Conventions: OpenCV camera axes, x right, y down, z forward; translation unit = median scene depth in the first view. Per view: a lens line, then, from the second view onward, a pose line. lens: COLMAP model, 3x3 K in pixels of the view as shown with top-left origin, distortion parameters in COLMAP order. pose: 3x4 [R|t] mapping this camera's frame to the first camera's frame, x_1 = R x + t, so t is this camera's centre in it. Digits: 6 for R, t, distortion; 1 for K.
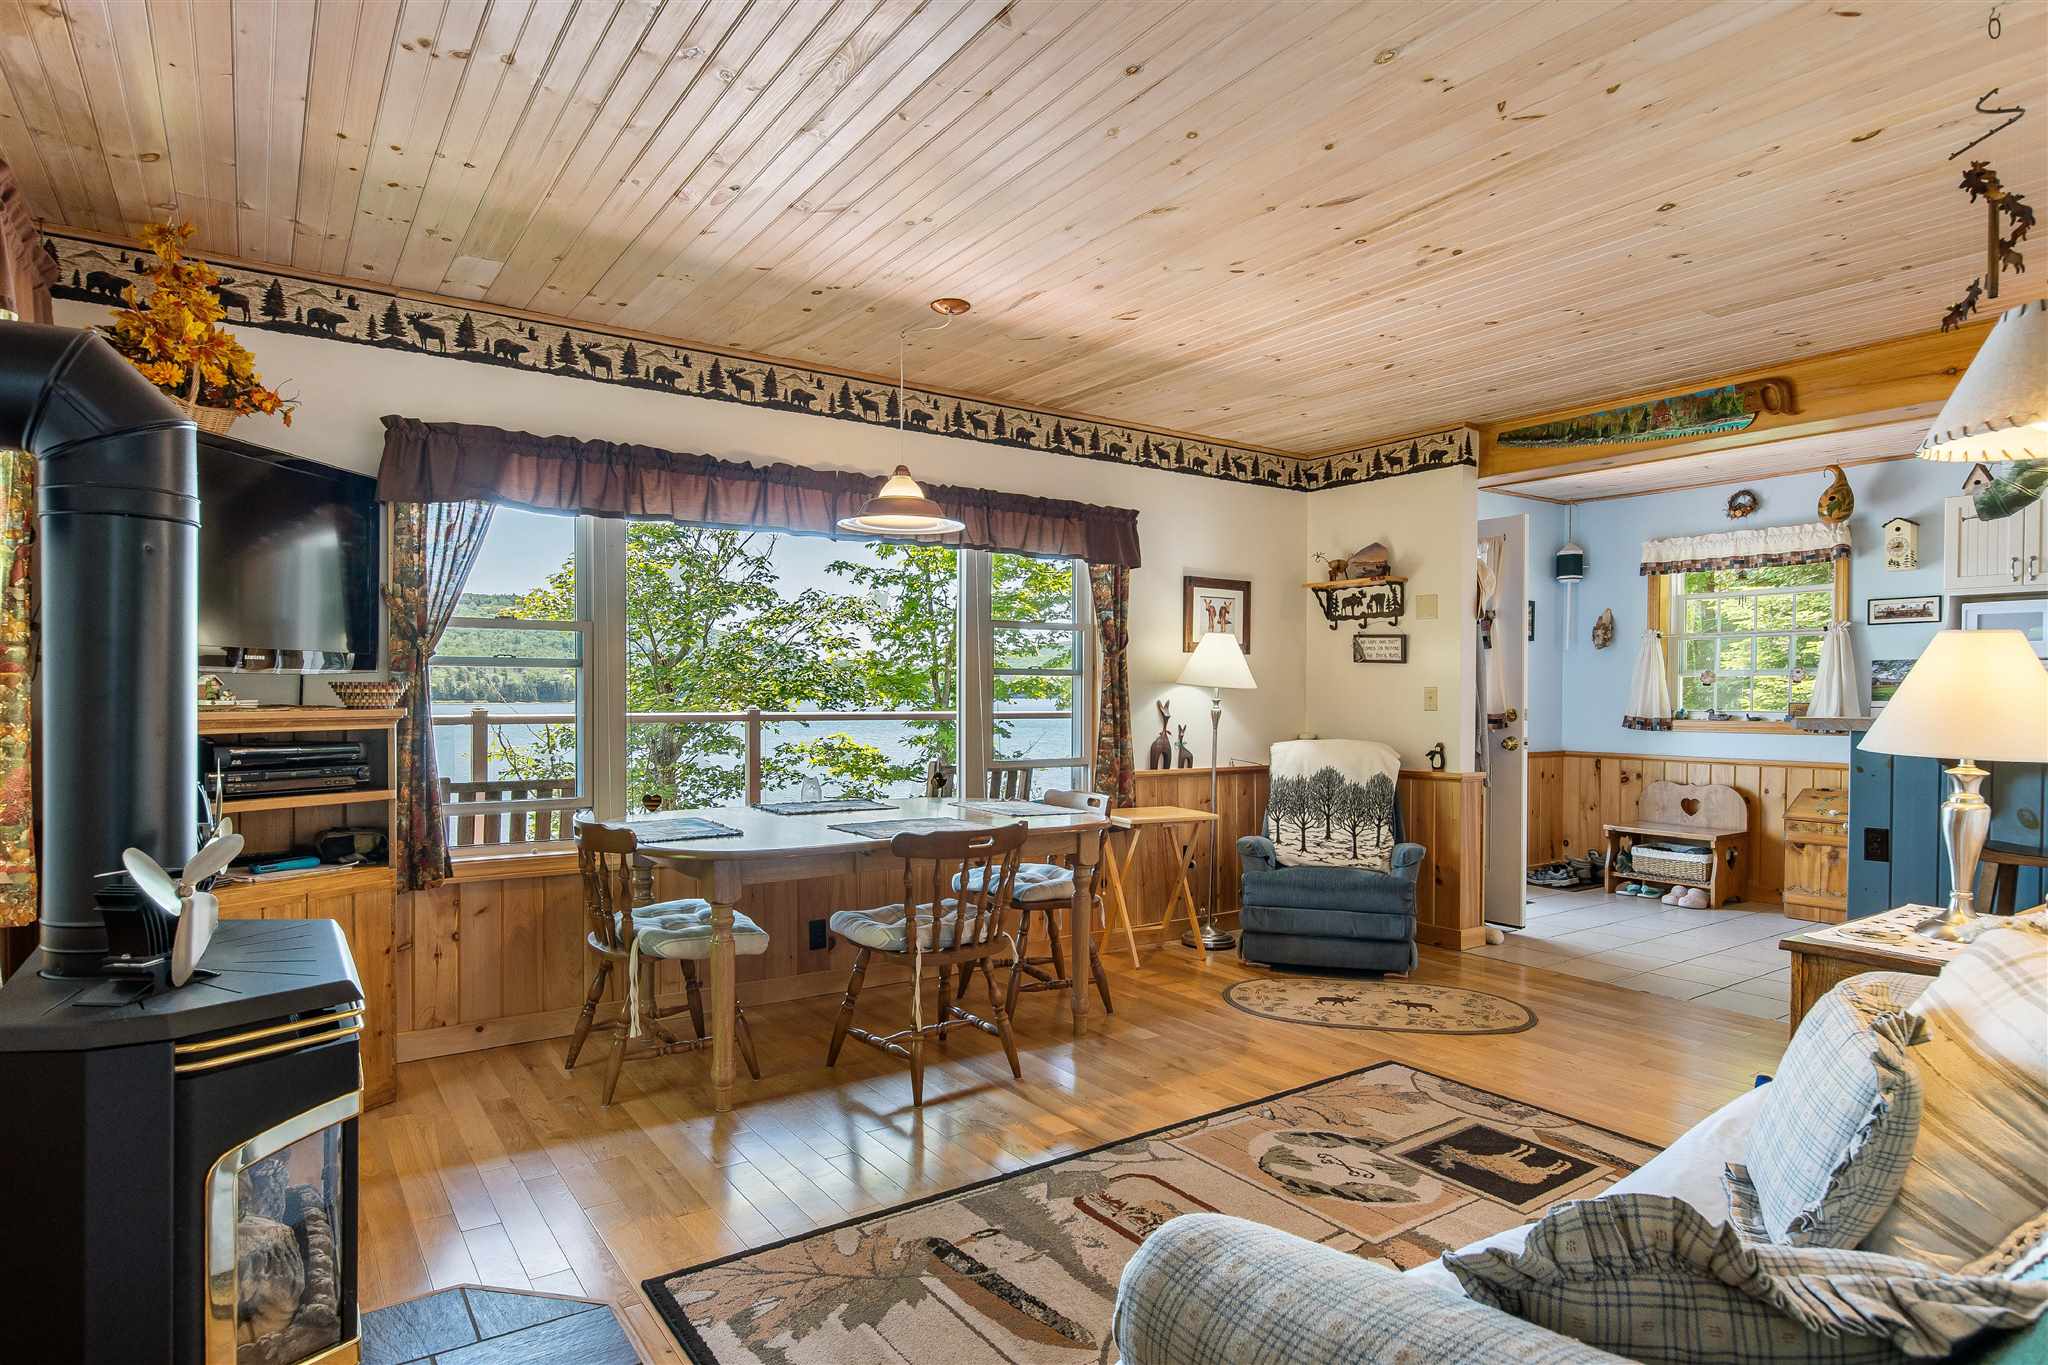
lens RADIAL K [[1123.4, 0, 1050.0], [0, 1123.4, 693.5], [0, 0, 1]] dist [0.014644, 0.000070]
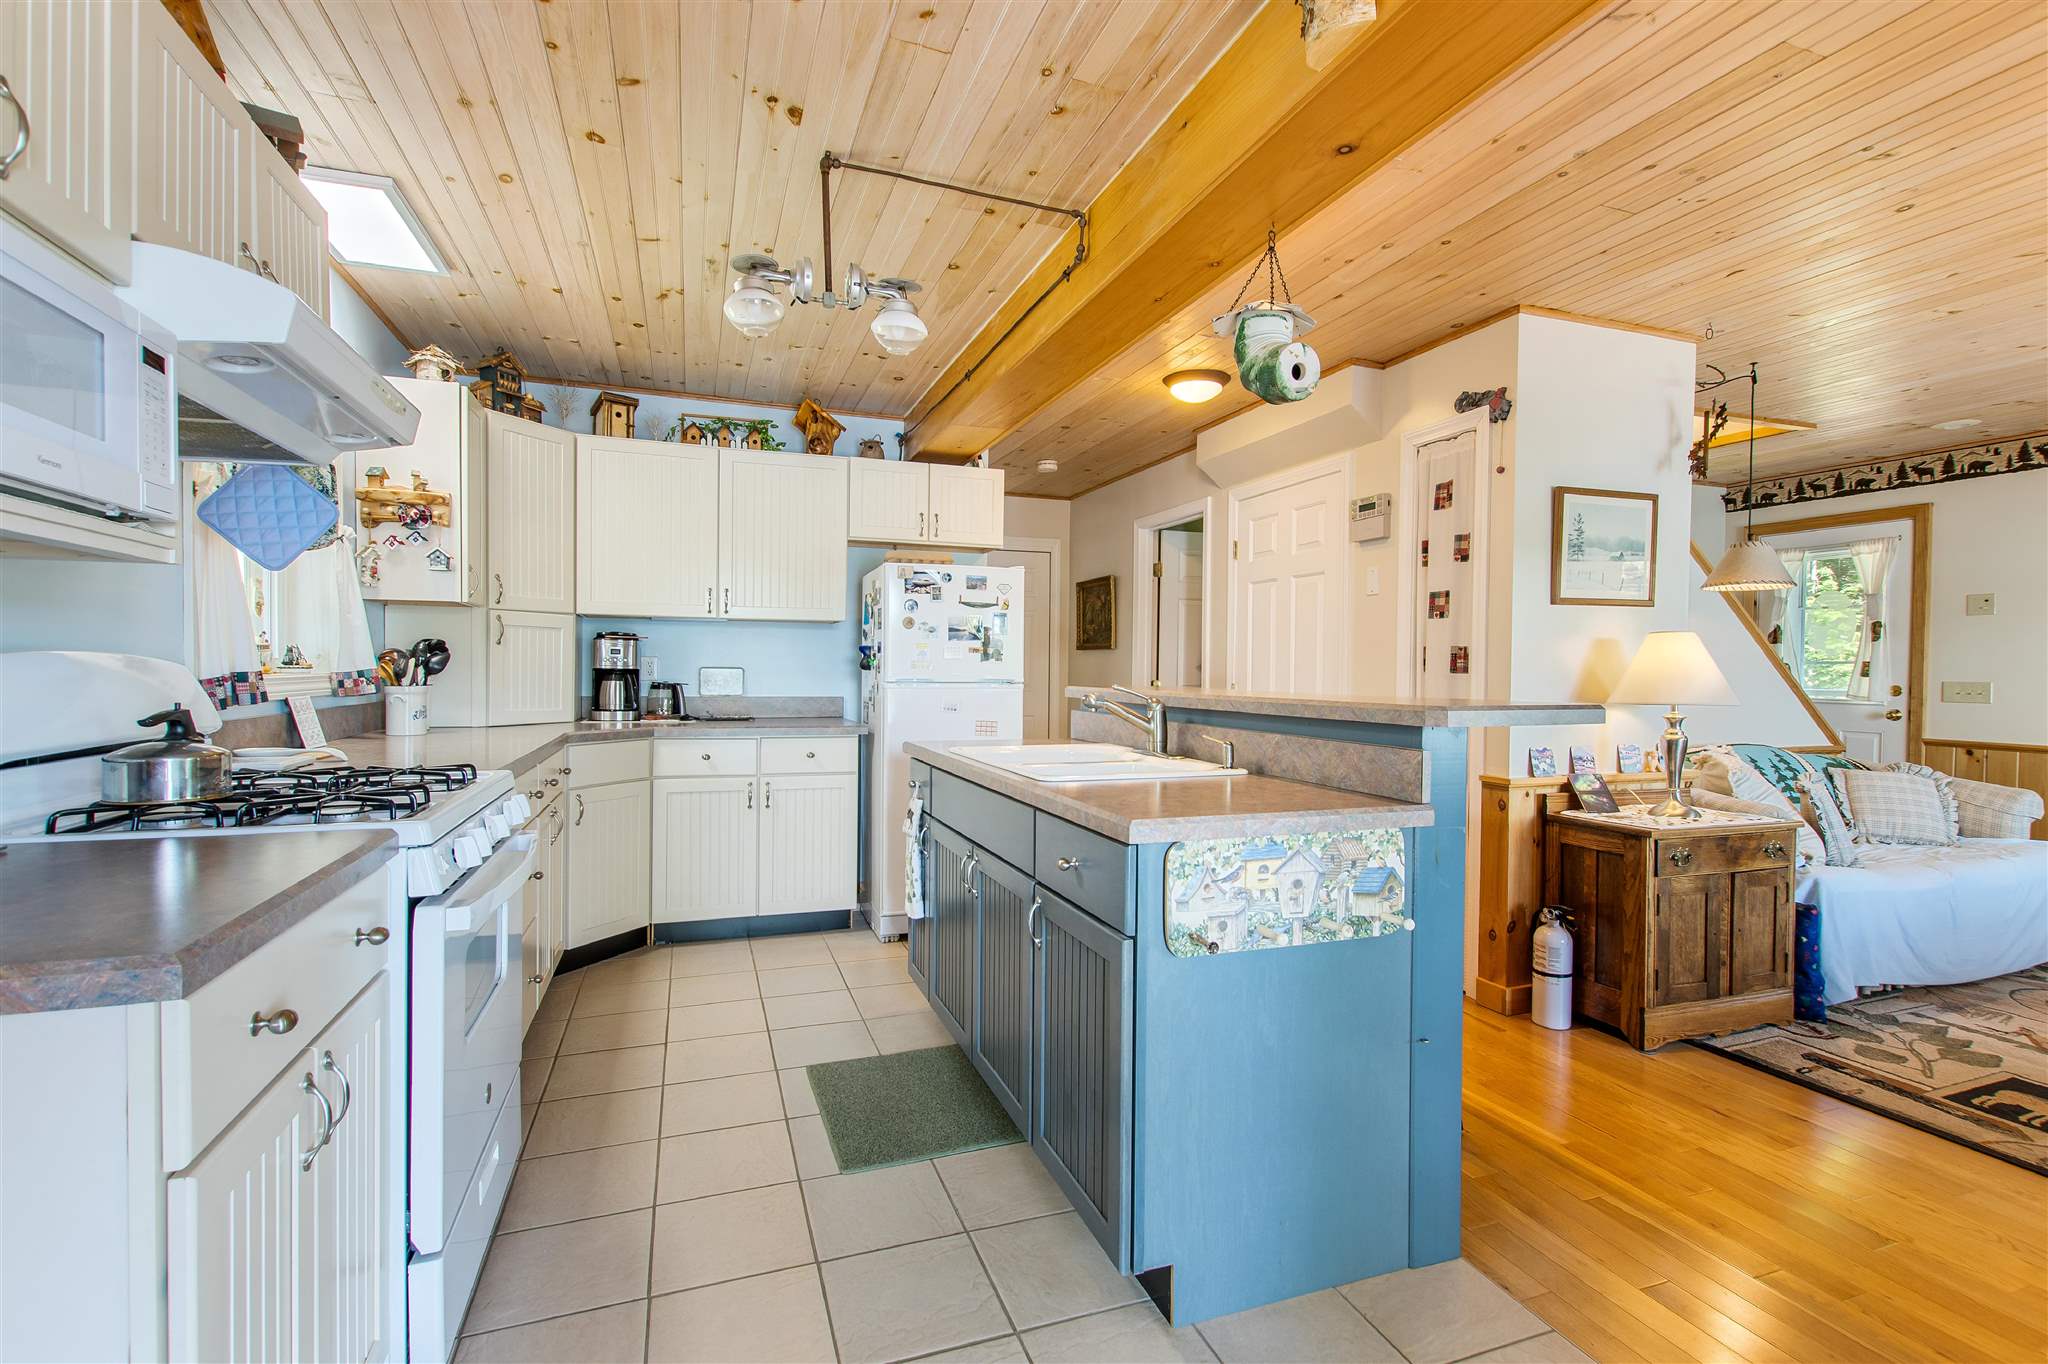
lens RADIAL K [[928.8, 0, 1024.0], [0, 928.8, 682.0], [0, 0, 1]] dist [0.001737, 0.000112]
pose [[-0.960919, -0.017720, 0.276262, 0.582340], [-0.013801, 0.999775, 0.016125, 0.003476], [-0.276485, 0.011683, -0.960947, 1.117582]]
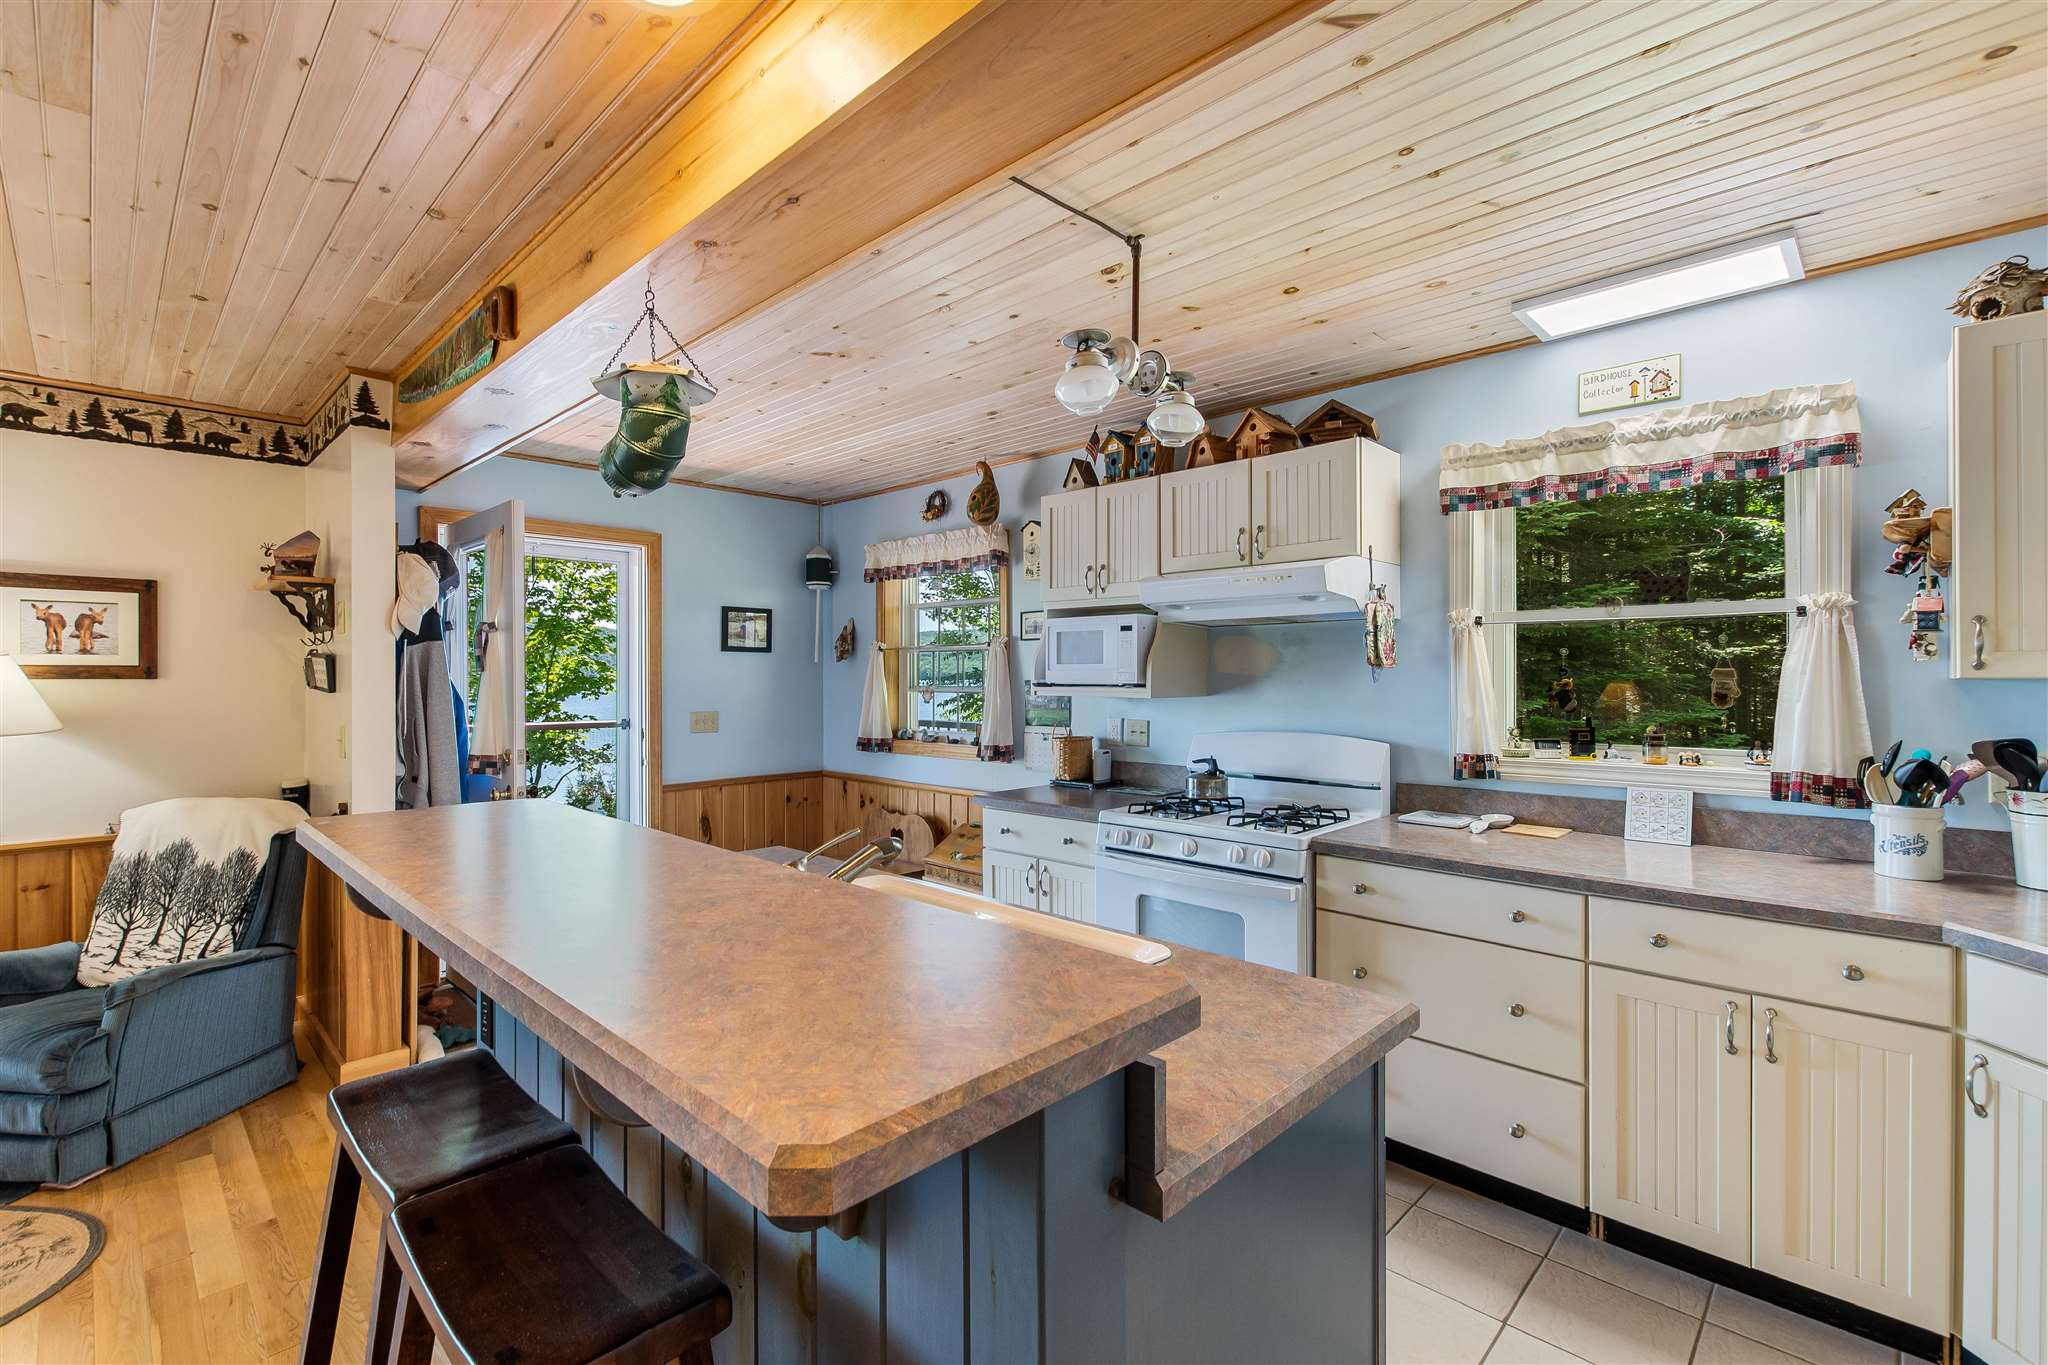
lens RADIAL K [[887.7, 0, 1024.0], [0, 887.7, 682.5], [0, 0, 1]] dist [0.001159, -0.000101]
pose [[0.982275, -0.003600, 0.187413, 0.676566], [0.002552, 0.999980, 0.005833, -0.036014], [-0.187430, -0.005252, 0.982264, 0.351056]]
